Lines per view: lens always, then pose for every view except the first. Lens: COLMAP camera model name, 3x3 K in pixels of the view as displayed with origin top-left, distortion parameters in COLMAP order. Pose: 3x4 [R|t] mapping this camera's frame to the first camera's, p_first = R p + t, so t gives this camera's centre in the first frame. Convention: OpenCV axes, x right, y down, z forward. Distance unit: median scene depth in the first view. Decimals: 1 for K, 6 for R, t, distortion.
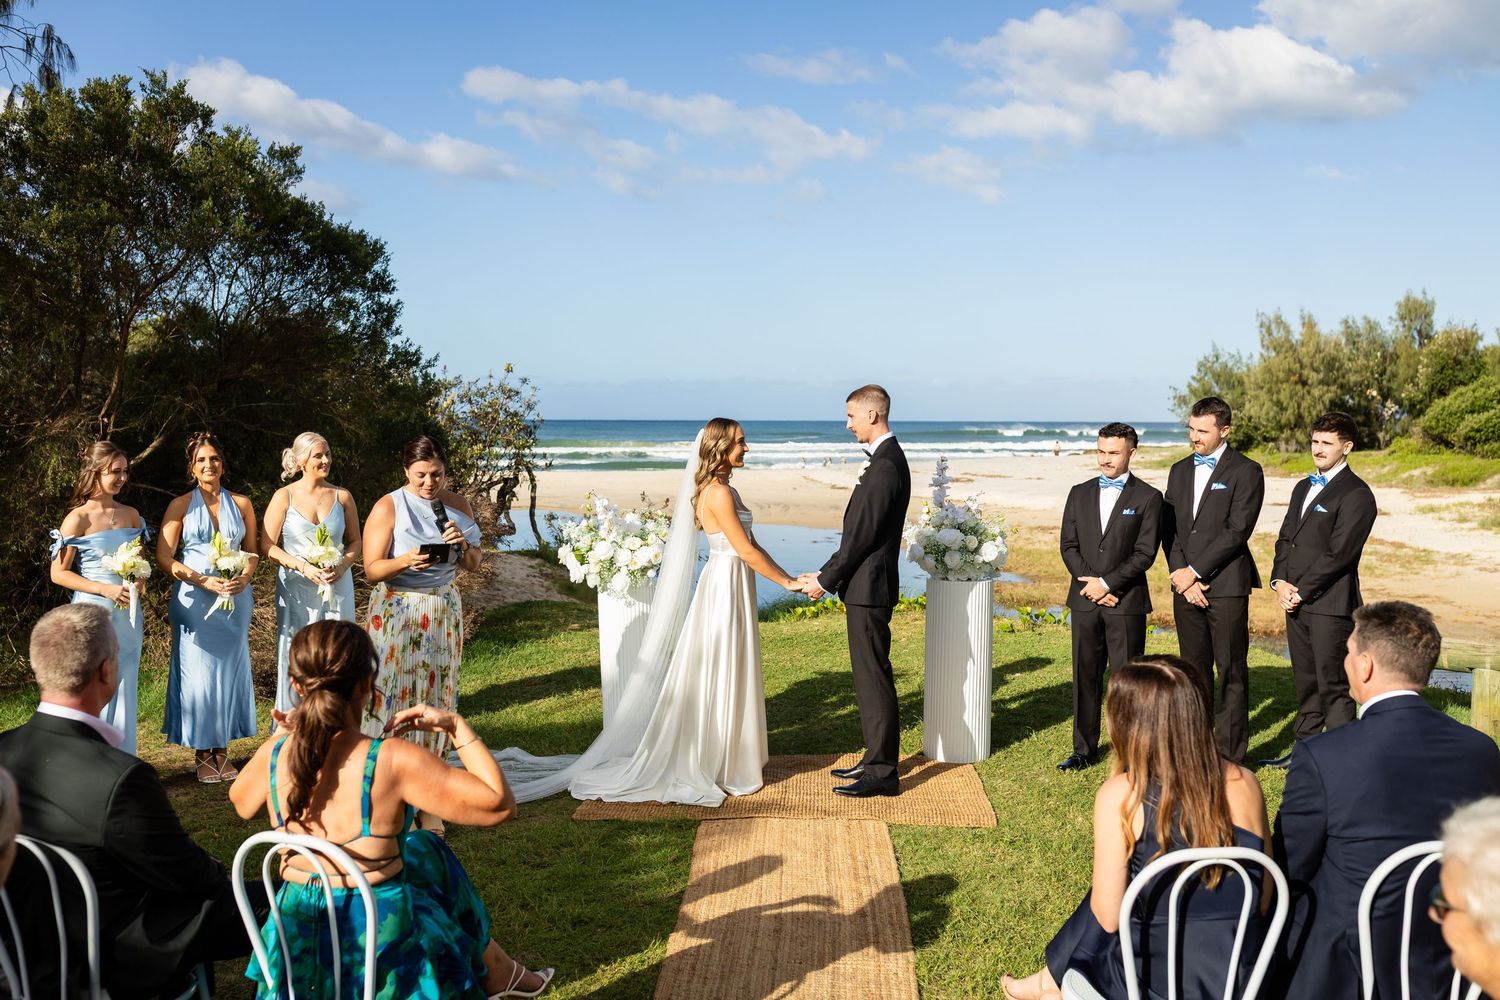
lens RADIAL K [[1516.5, 0, 750.0], [0, 1516.5, 500.0], [0, 0, 1]] dist [0.010162, -0.018225]
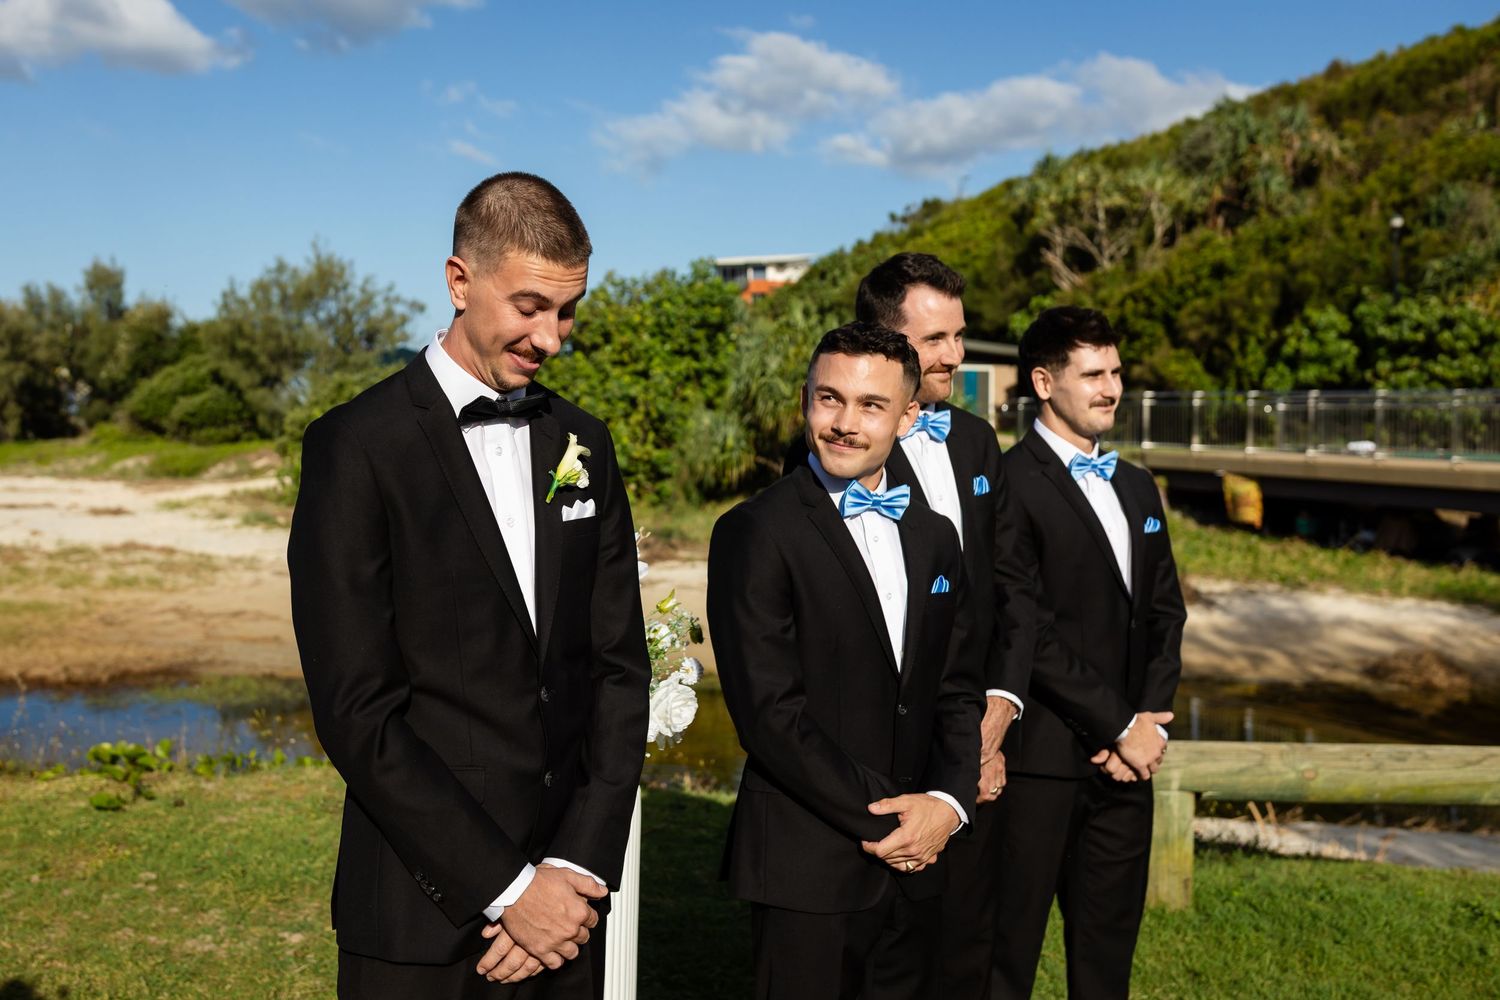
lens RADIAL K [[1598.9, 0, 750.0], [0, 1598.9, 500.0], [0, 0, 1]] dist [-0.020941, -0.014604]
pose [[0.661688, -0.042064, 0.748599, -0.010248], [0.039124, 0.999002, 0.021552, -0.002787], [-0.748758, 0.015027, 0.662673, 0.124519]]
